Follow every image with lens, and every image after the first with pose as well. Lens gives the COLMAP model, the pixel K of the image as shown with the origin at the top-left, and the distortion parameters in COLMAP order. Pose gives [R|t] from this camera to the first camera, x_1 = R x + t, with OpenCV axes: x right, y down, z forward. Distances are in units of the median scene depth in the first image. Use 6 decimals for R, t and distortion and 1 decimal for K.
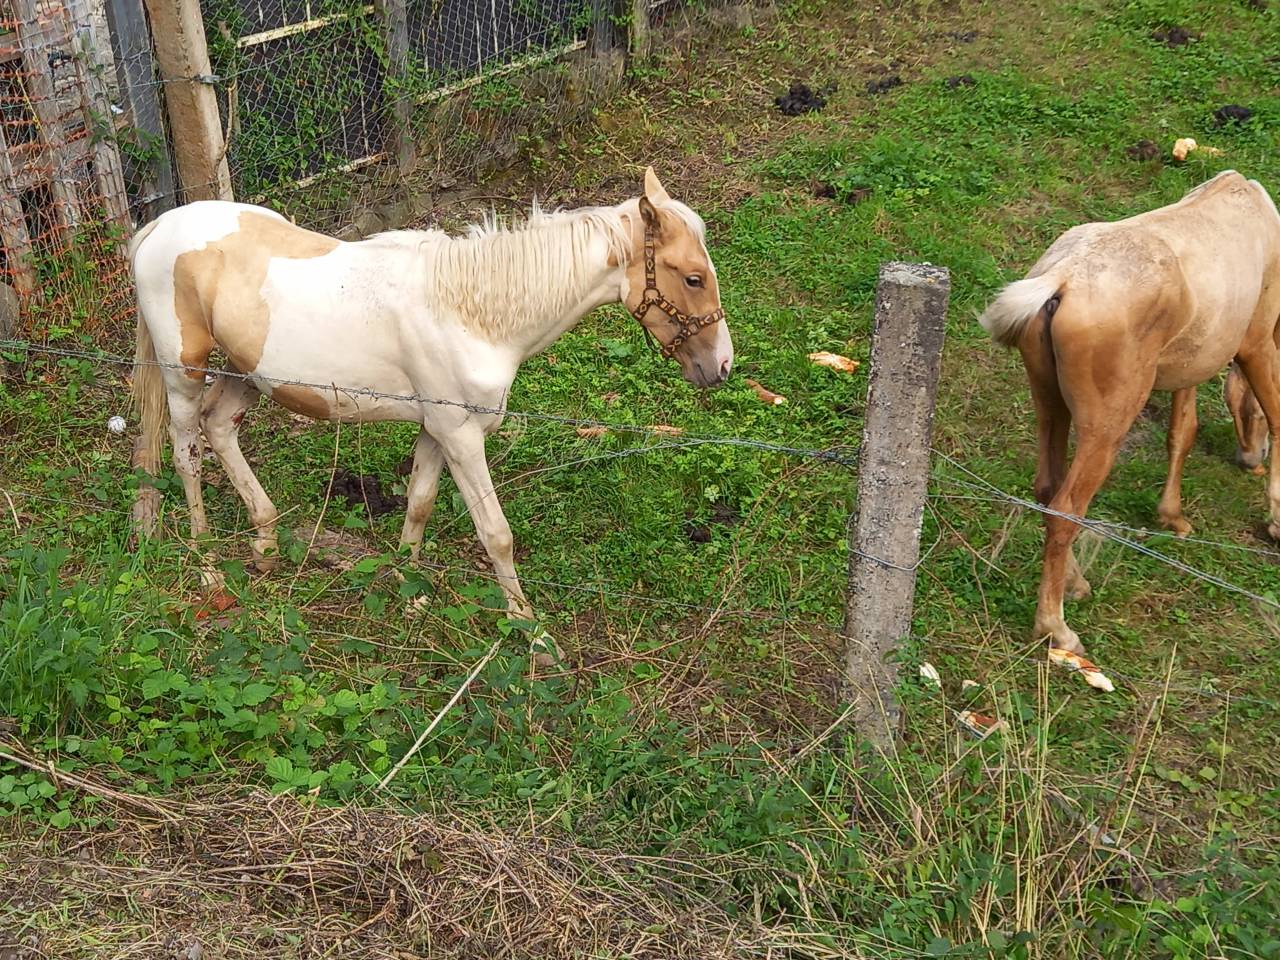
lens RADIAL K [[1935.2, 0, 647.7], [0, 1935.2, 459.4], [0, 0, 1]] dist [0.189052, 0.000000]
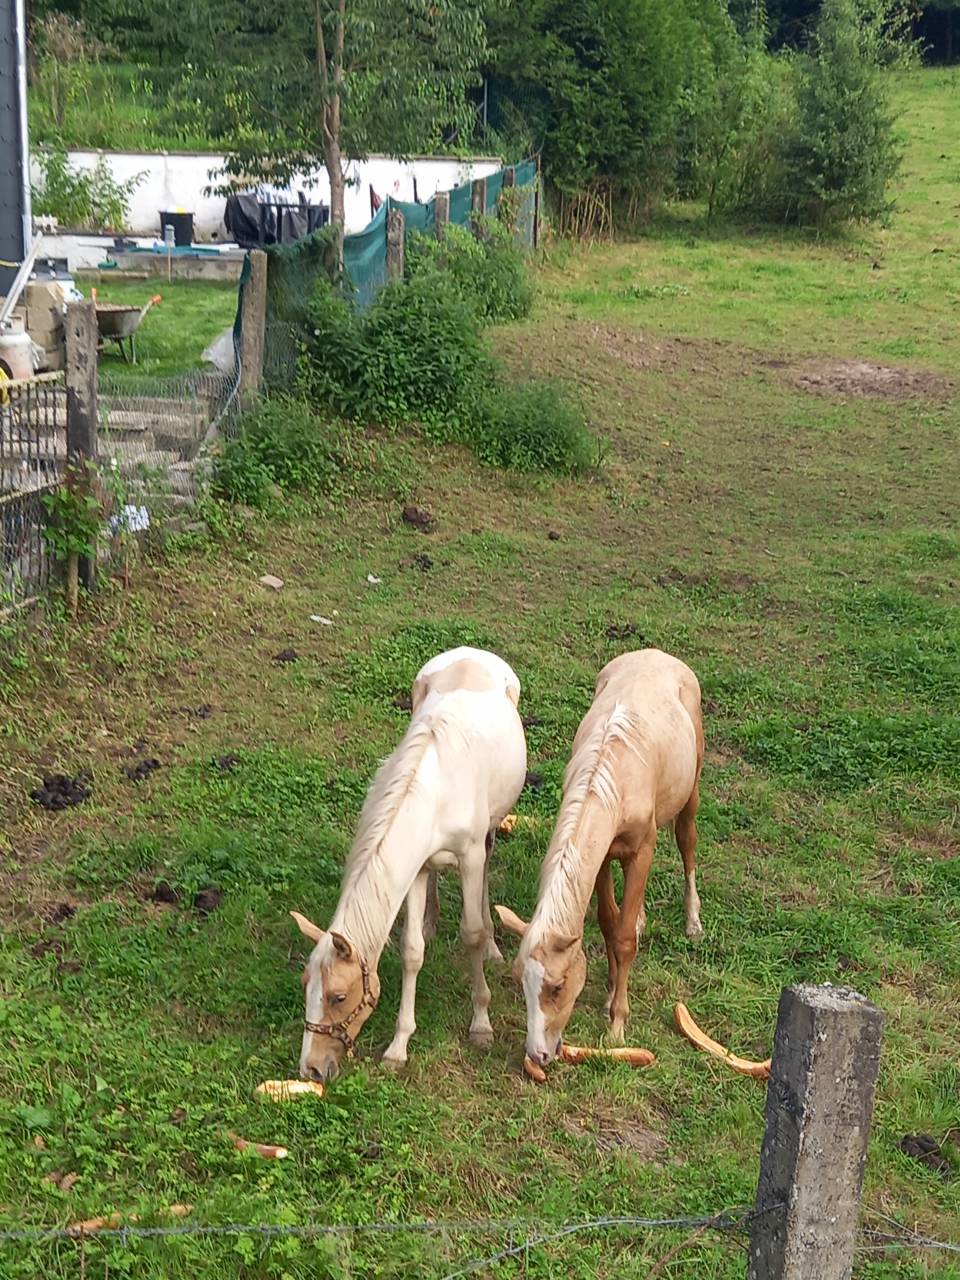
lens RADIAL K [[2149.0, 0, 431.5], [0, 2149.0, 625.9], [0, 0, 1]] dist [0.072339, 0.000000]
pose [[0.895211, -0.035051, 0.444263, -0.240894], [0.139960, 0.968574, -0.205608, -0.043420], [-0.423095, 0.246242, 0.871984, 0.092903]]
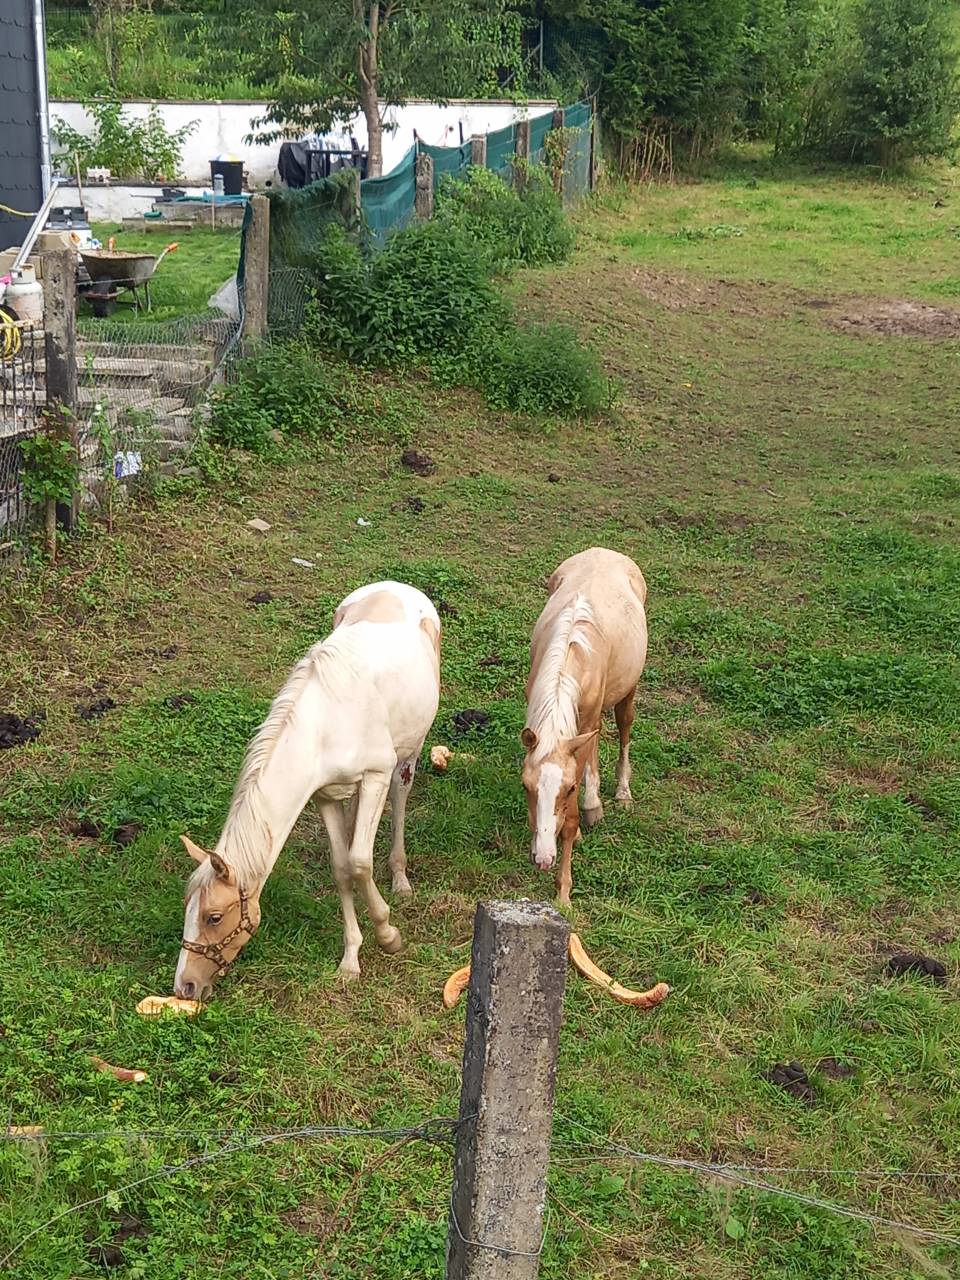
lens RADIAL K [[2149.0, 0, 447.6], [0, 2149.0, 639.2], [0, 0, 1]] dist [0.072339, 0.000000]
pose [[0.918785, -0.051329, 0.391408, -0.145732], [0.133789, 0.973319, -0.186415, -0.019652], [-0.371396, 0.223641, 0.901138, 0.046813]]
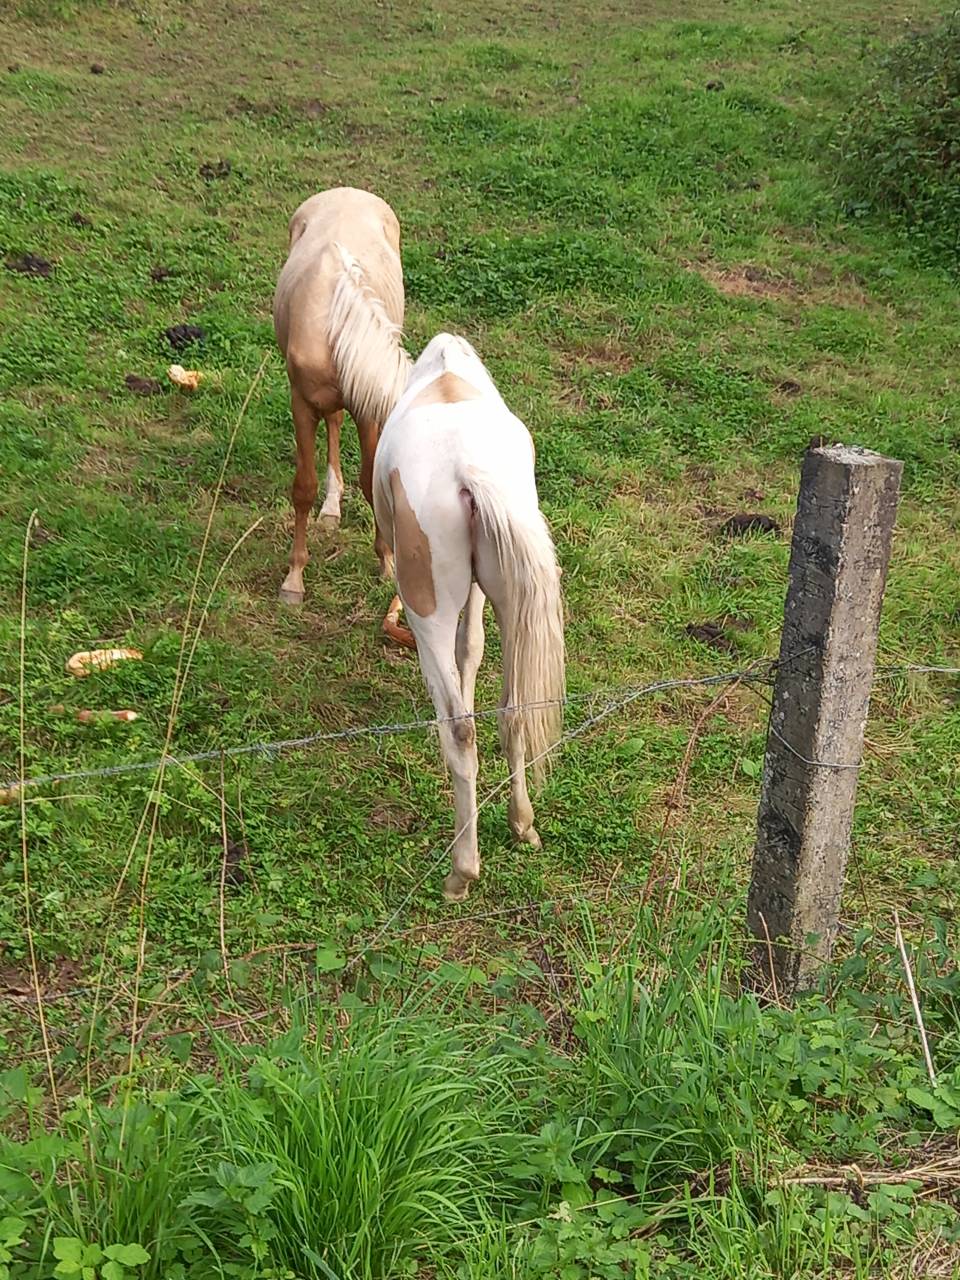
lens RADIAL K [[2382.1, 0, 416.1], [0, 2382.1, 689.5], [0, 0, 1]] dist [0.070026, 0.000000]
pose [[0.730607, -0.234033, 0.641438, -0.421732], [0.262922, 0.963413, 0.052036, -0.053595], [-0.630148, 0.130631, 0.765408, 0.131288]]
